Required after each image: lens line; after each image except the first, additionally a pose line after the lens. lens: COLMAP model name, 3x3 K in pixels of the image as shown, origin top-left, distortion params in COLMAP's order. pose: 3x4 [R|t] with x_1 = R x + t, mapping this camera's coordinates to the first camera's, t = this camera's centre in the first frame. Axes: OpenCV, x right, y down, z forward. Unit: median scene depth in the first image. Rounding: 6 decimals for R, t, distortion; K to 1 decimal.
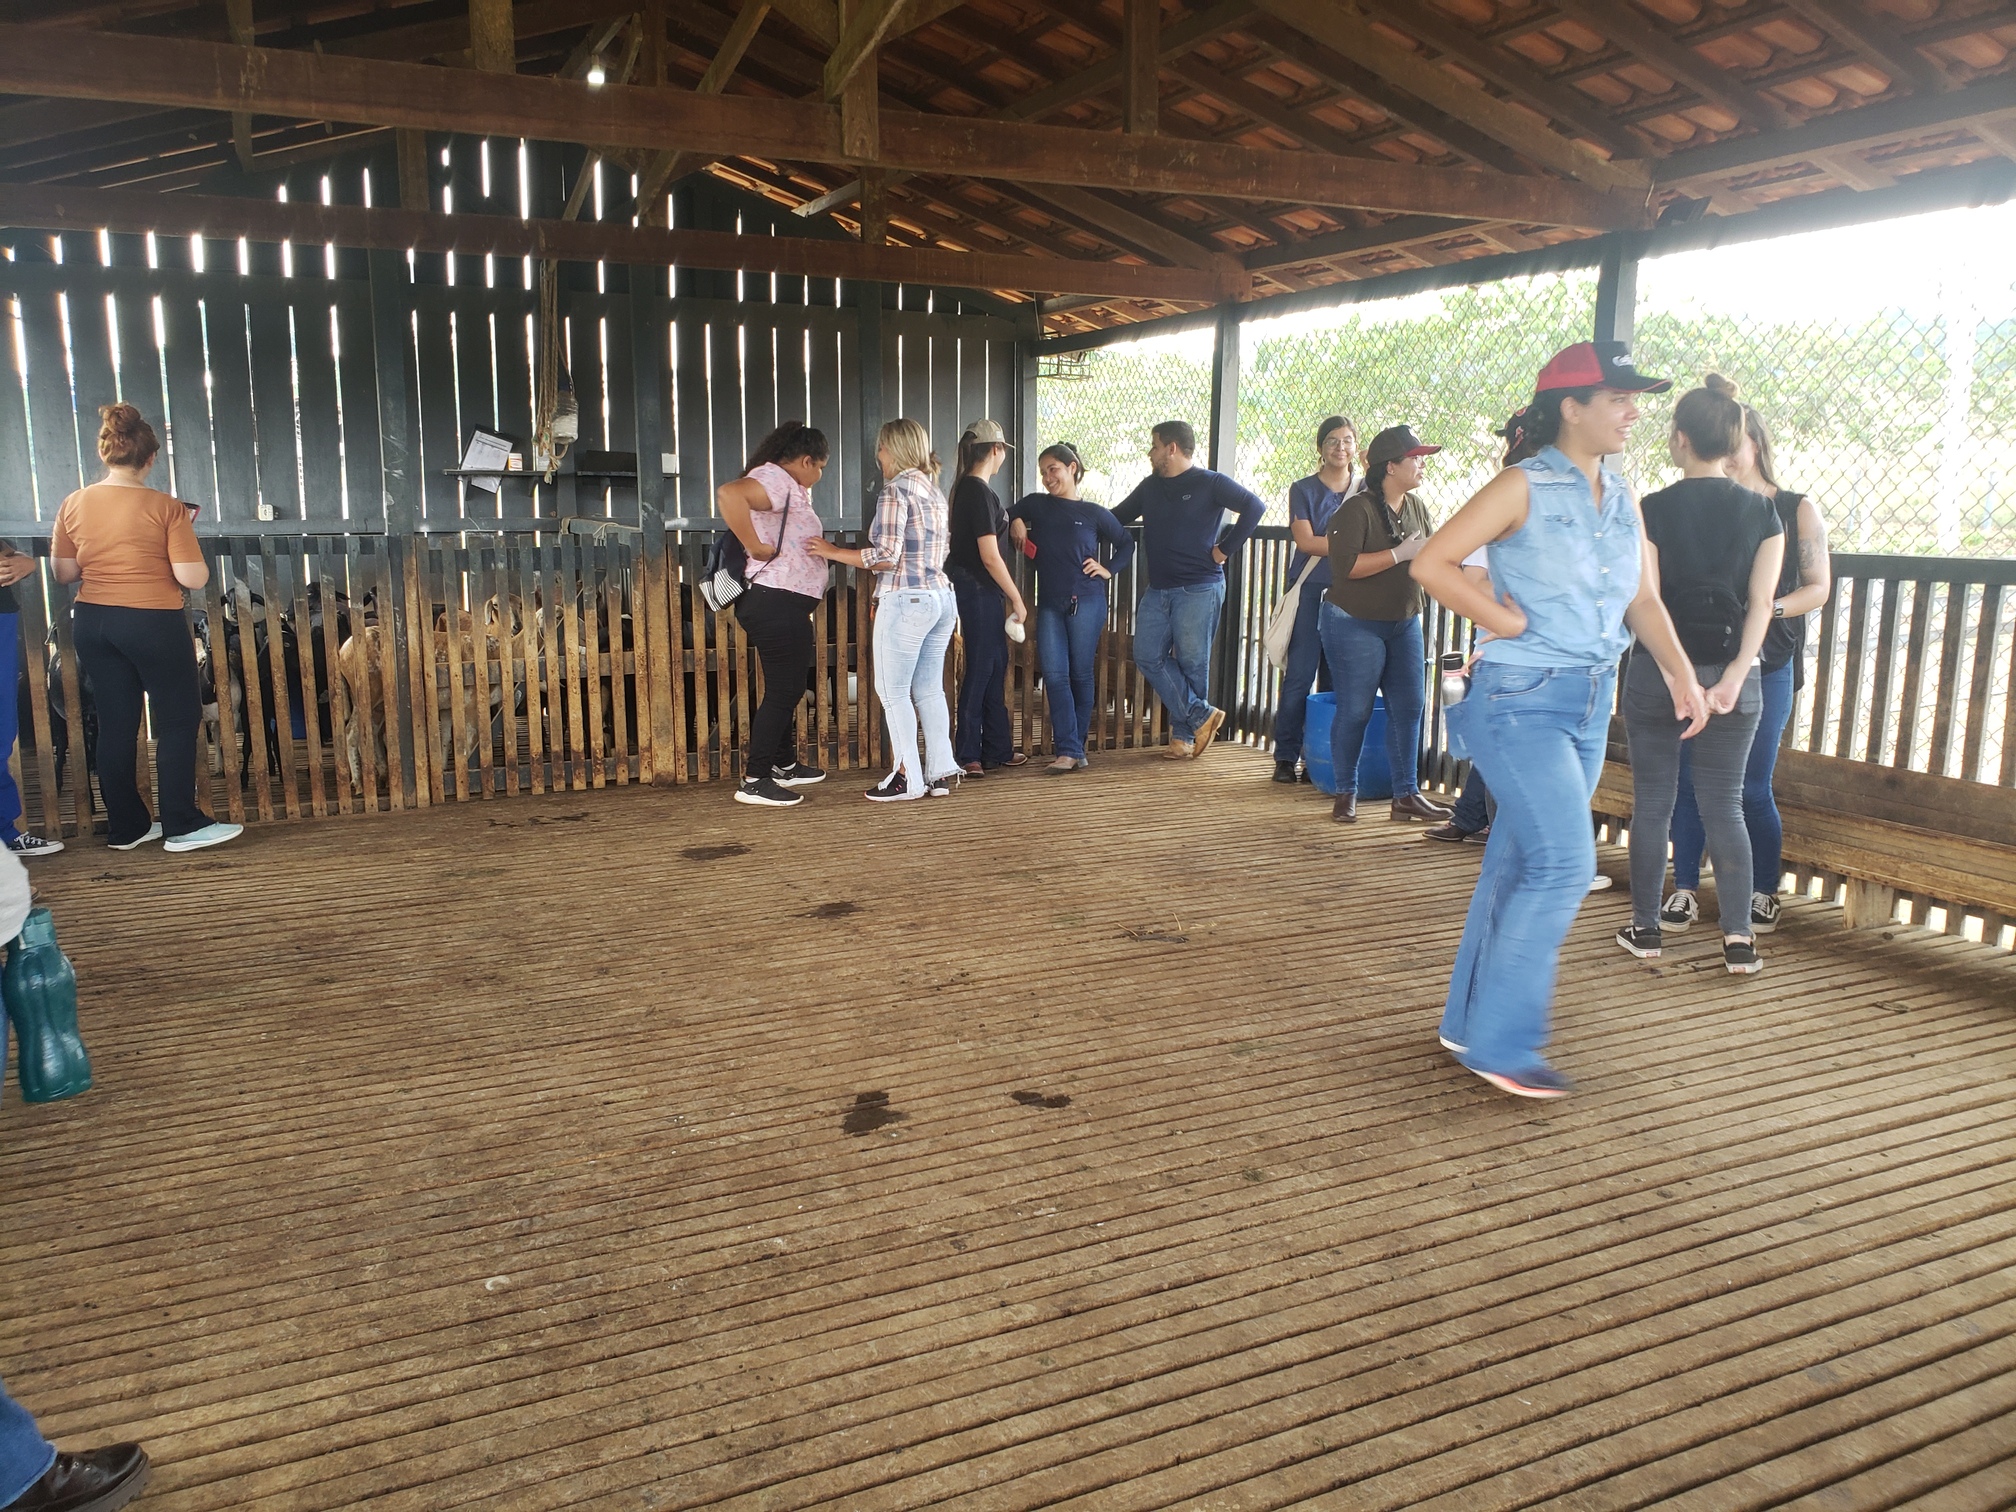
lens RADIAL K [[1567.6, 0, 1033.9], [0, 1567.6, 712.5], [0, 0, 1]] dist [0.018606, 0.009198]
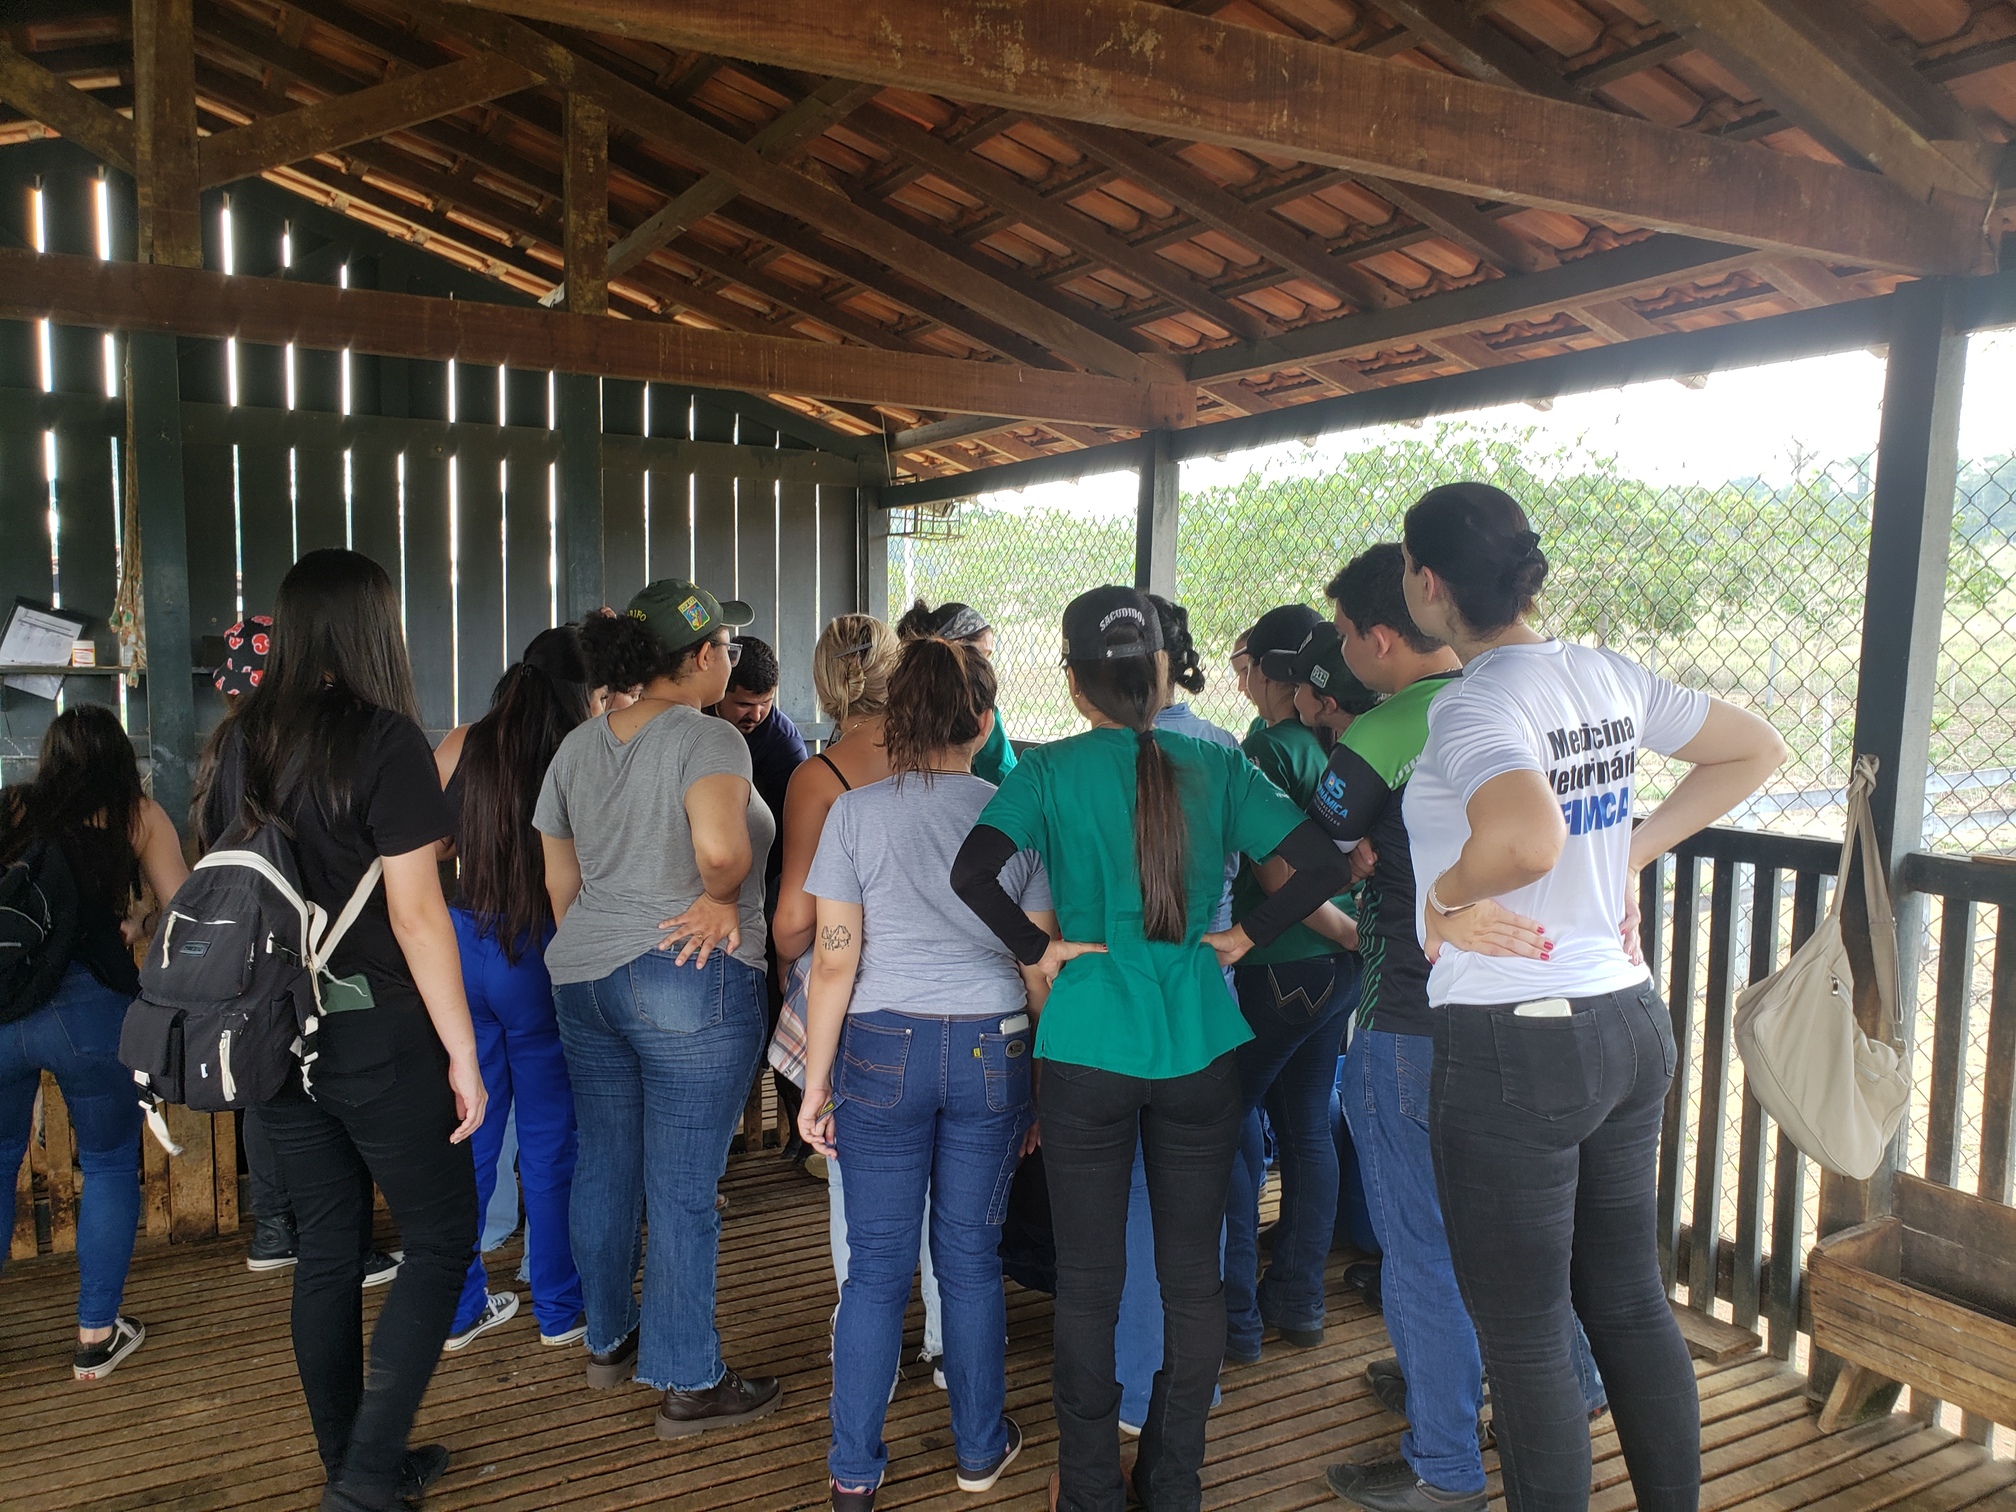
lens RADIAL K [[1567.6, 0, 1010.0], [0, 1567.6, 747.0], [0, 0, 1]] dist [0.018606, 0.009198]
pose [[0.998377, 0.003798, 0.056822, 0.020987], [0.000523, 0.997120, -0.075842, -0.069439], [-0.056946, 0.075749, 0.995499, 0.318999]]
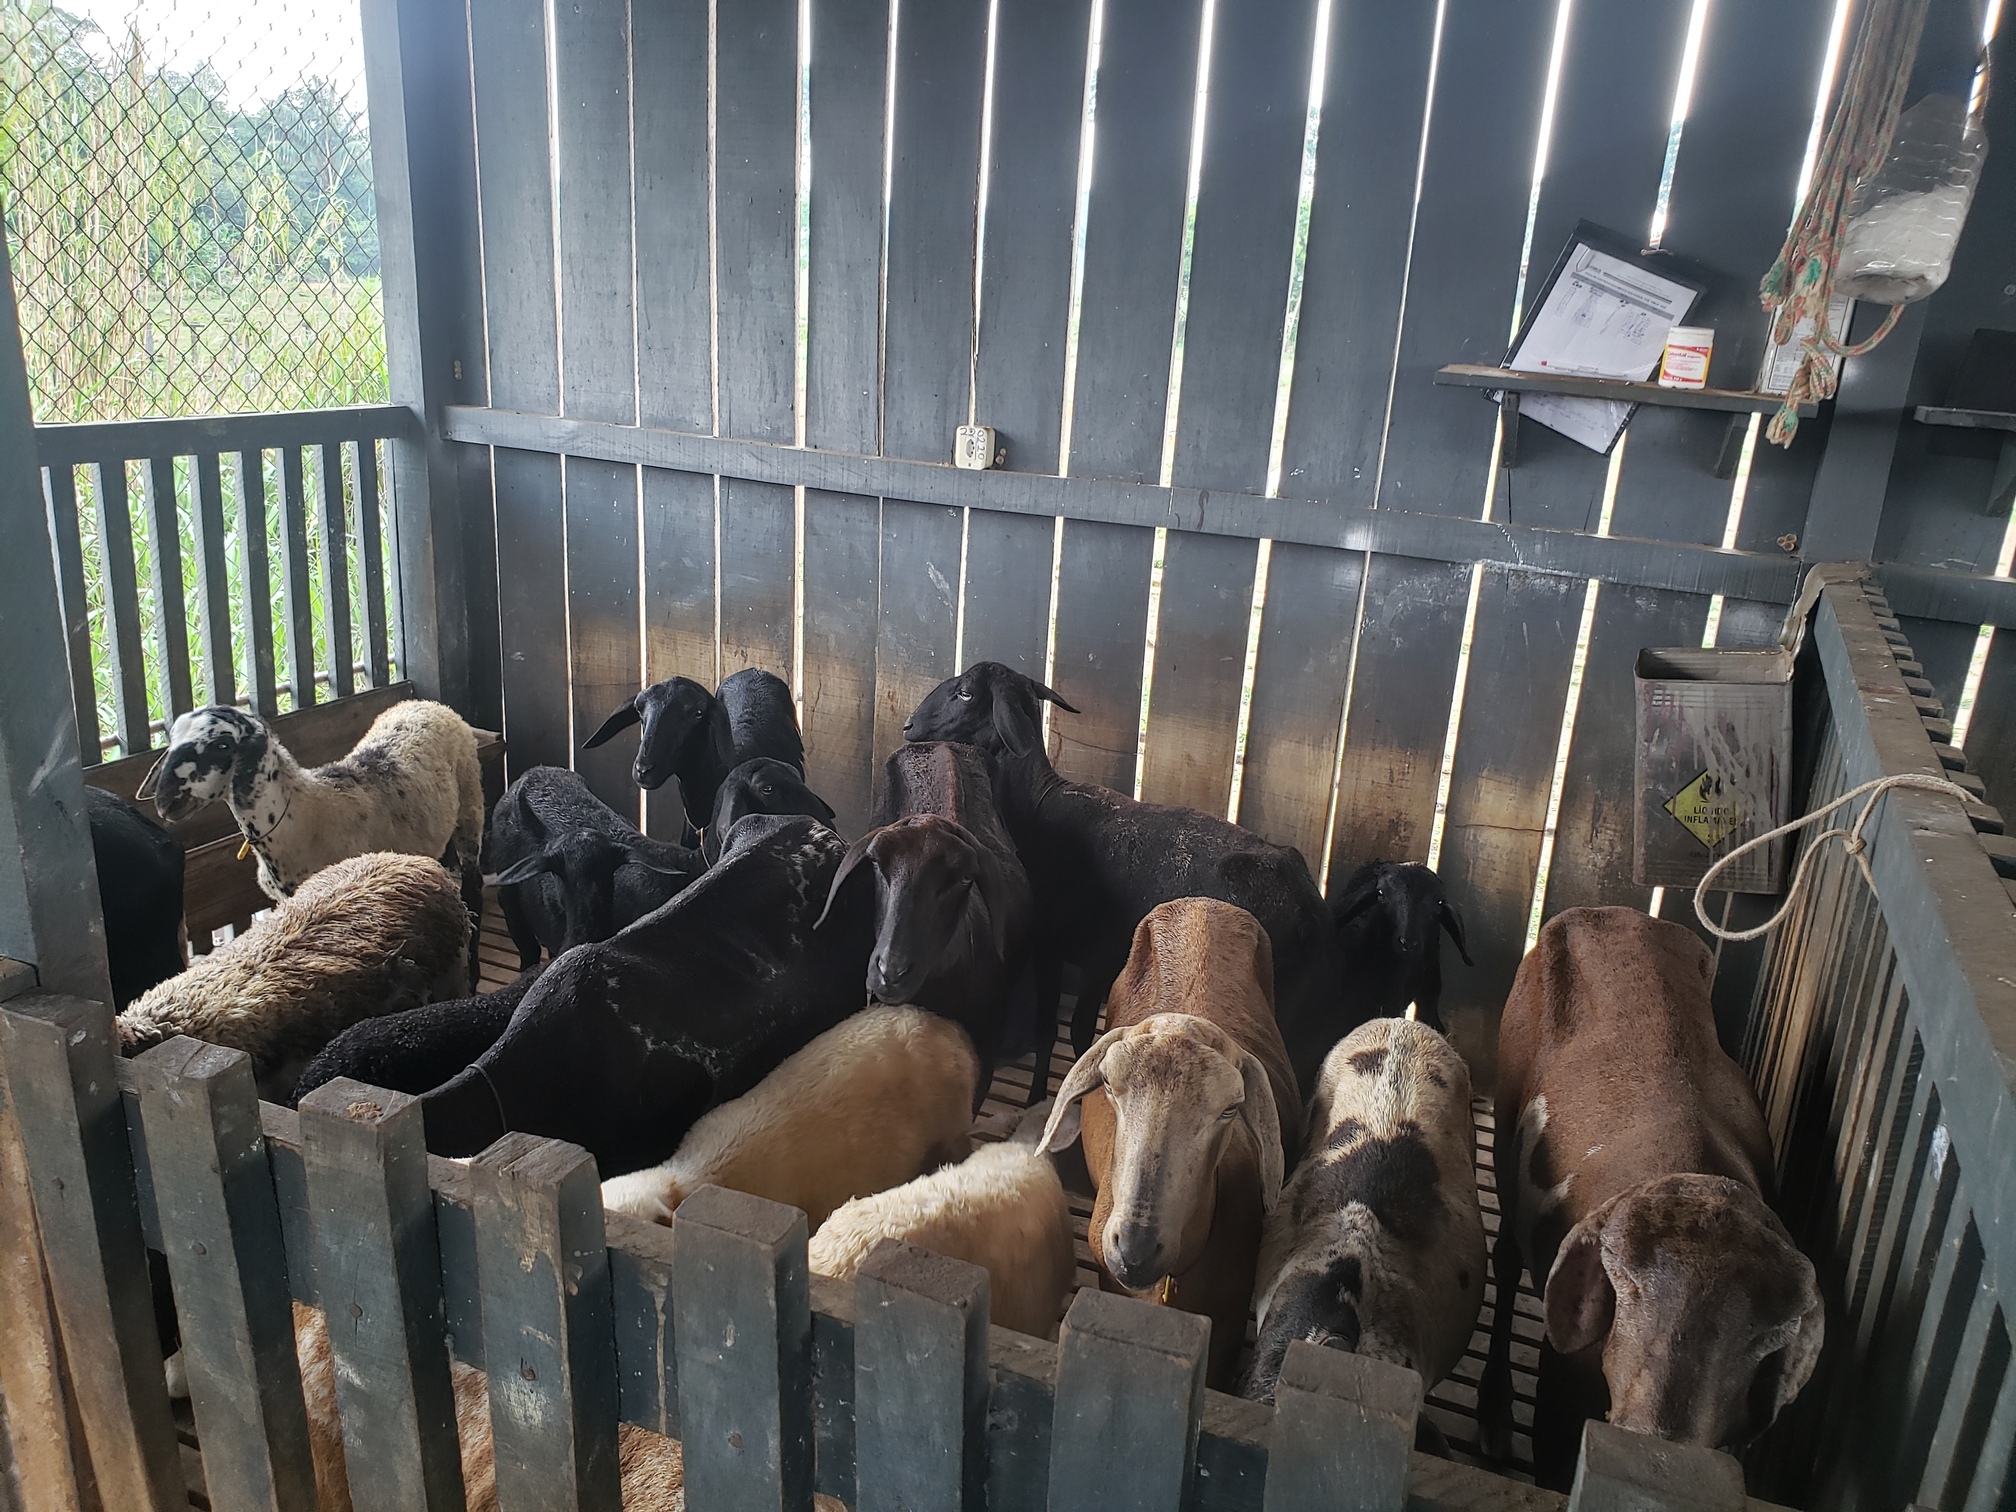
lens RADIAL K [[1567.6, 0, 1008.6], [0, 1567.6, 739.1], [0, 0, 1]] dist [0.018606, 0.009198]
pose [[0.699745, 0.246891, -0.670375, -0.204128], [-0.167970, 0.968936, 0.181519, -0.122315], [0.694366, -0.014413, 0.719478, 0.698865]]
